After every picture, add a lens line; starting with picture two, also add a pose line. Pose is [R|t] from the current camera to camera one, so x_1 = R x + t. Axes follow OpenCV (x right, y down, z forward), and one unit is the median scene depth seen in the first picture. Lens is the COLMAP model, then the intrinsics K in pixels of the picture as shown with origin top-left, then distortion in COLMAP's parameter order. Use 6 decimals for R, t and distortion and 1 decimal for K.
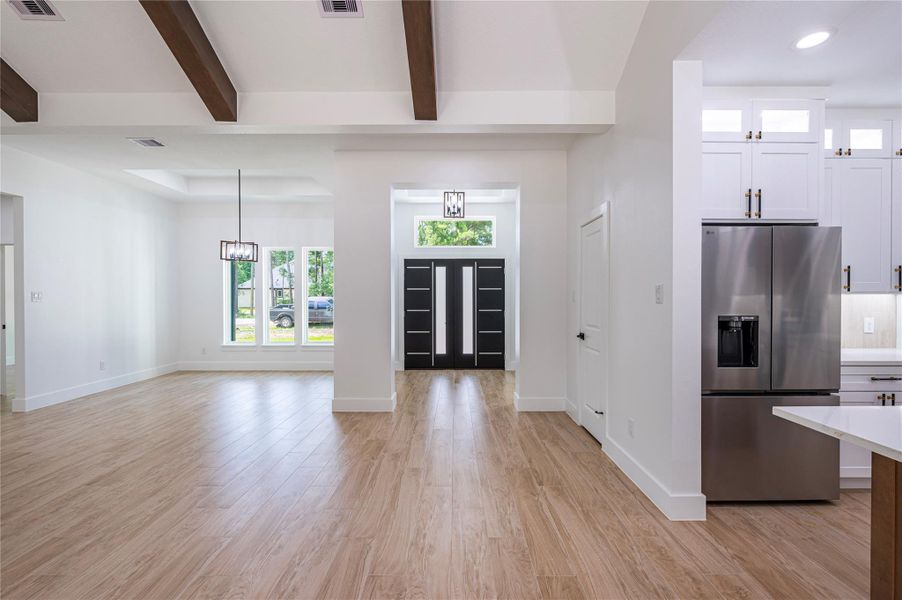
lens RADIAL K [[391.5, 0, 451.0], [0, 391.5, 300.0], [0, 0, 1]] dist [-0.000635, -0.000199]
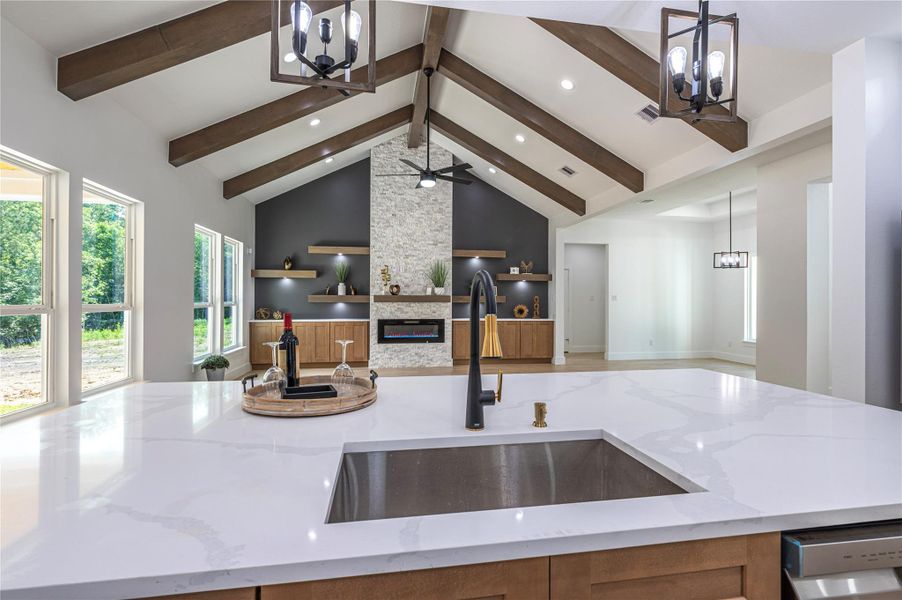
lens RADIAL K [[420.4, 0, 451.0], [0, 420.4, 300.0], [0, 0, 1]] dist [-0.004265, -0.000427]
pose [[0.164808, 0.003696, -0.986319, 0.856894], [-0.012616, 0.999919, 0.001639, 0.010370], [0.986245, 0.012173, 0.164841, -0.067044]]
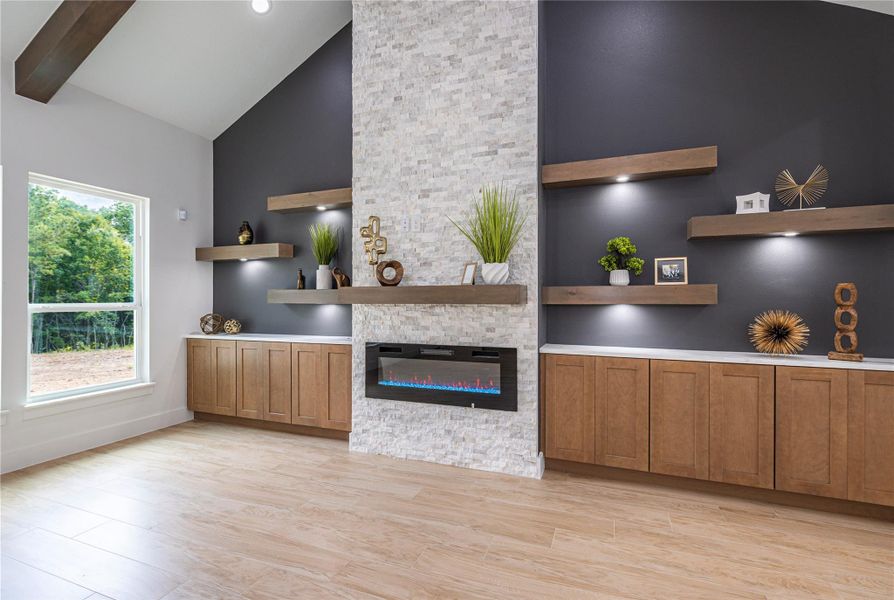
lens RADIAL K [[408.9, 0, 453.5], [0, 408.9, 298.1], [0, 0, 1]] dist [0.002379, 0.000278]
pose [[-0.352631, -0.002785, -0.935758, -0.432890], [-0.006654, 0.999978, -0.000468, 0.016841], [0.935739, 0.006062, -0.352642, 0.393945]]
